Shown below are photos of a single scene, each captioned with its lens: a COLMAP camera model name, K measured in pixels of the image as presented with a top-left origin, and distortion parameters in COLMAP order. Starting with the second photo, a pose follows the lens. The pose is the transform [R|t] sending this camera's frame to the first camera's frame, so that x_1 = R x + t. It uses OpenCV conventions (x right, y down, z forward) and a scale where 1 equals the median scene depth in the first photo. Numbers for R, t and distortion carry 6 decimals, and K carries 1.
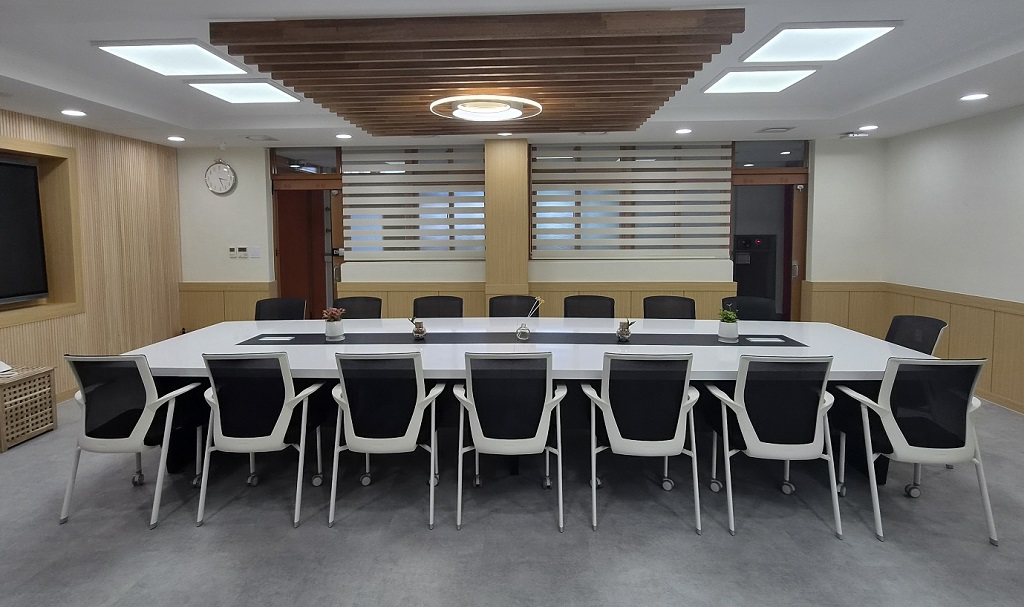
lens RADIAL K [[740.6, 0, 510.2], [0, 740.6, 304.2], [0, 0, 1]] dist [-0.005717, -0.000756]
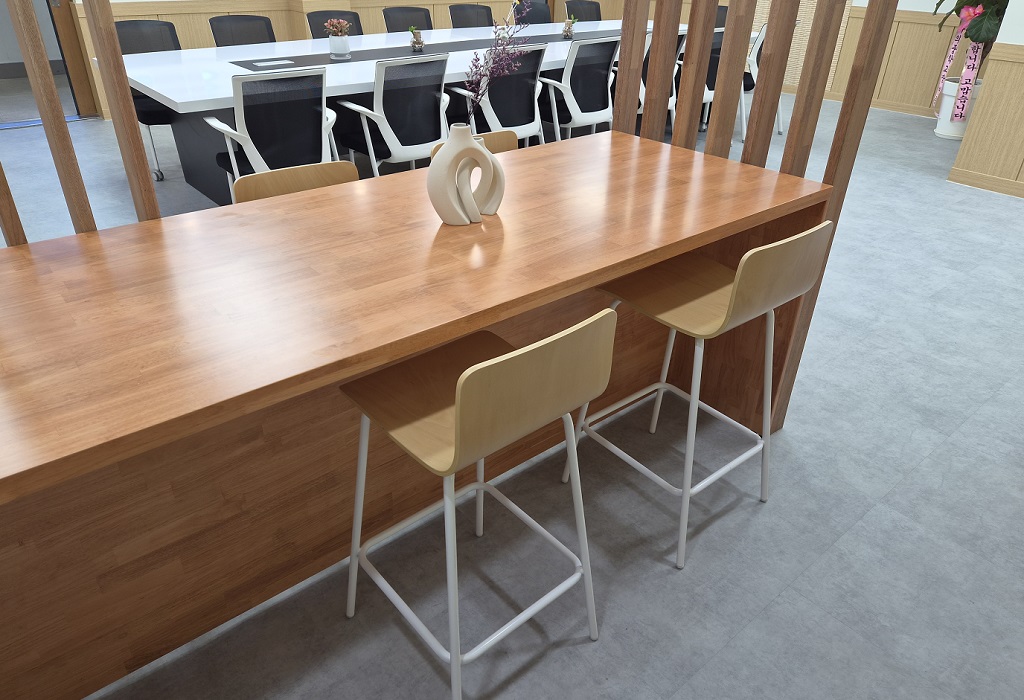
lens RADIAL K [[704.7, 0, 511.1], [0, 704.7, 349.8], [0, 0, 1]] dist [-0.001123, -0.001543]
pose [[0.742531, -0.320380, 0.588222, -0.389810], [0.044793, 0.899975, 0.433635, -0.001927], [-0.668313, -0.295639, 0.682610, -0.018514]]
